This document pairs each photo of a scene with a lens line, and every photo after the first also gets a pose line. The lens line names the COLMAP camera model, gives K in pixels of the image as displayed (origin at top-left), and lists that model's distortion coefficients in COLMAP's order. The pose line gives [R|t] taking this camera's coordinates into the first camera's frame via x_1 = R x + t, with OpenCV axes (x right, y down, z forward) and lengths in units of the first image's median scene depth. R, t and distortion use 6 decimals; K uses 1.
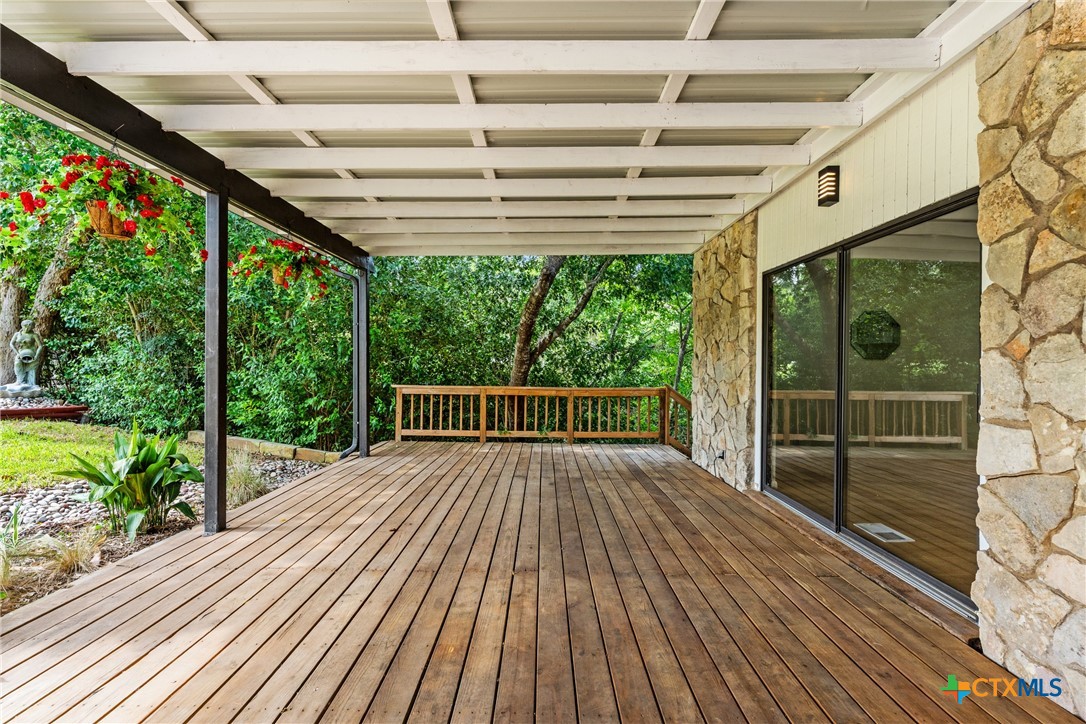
lens RADIAL K [[494.9, 0, 533.8], [0, 494.9, 361.9], [0, 0, 1]] dist [0.010150, 0.000006]
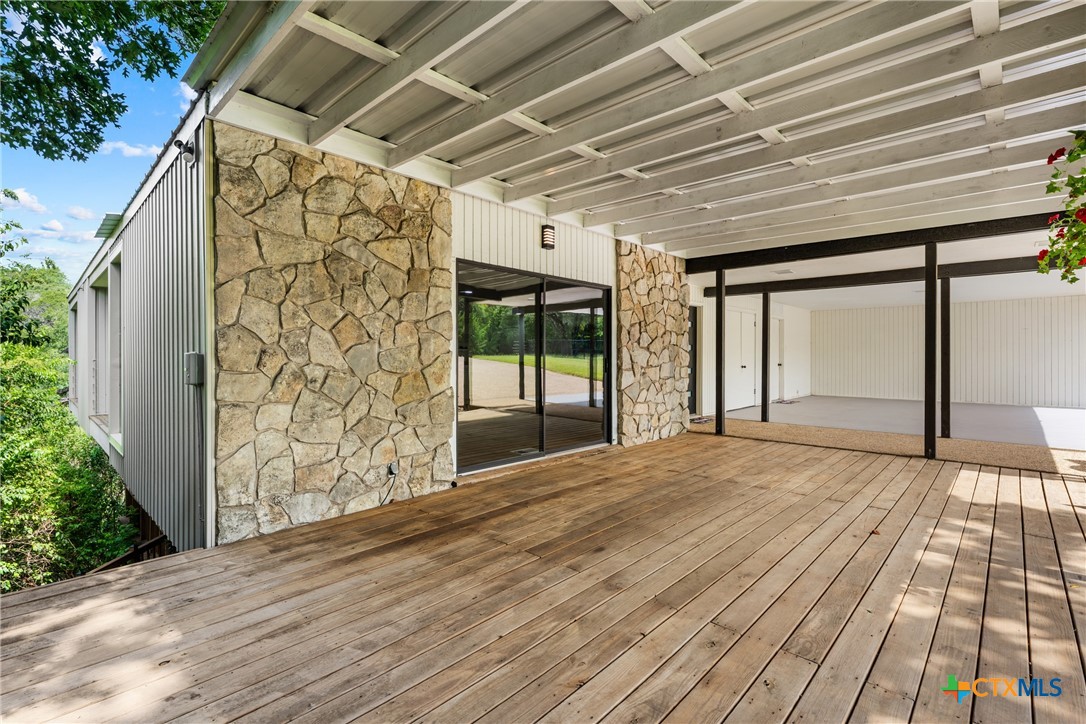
lens RADIAL K [[494.9, 0, 545.3], [0, 494.9, 359.2], [0, 0, 1]] dist [0.010150, 0.000006]
pose [[-0.727470, -0.017363, 0.685920, -0.459058], [-0.006966, 0.999815, 0.017920, 0.001680], [-0.686104, 0.008258, -0.727456, 2.064142]]
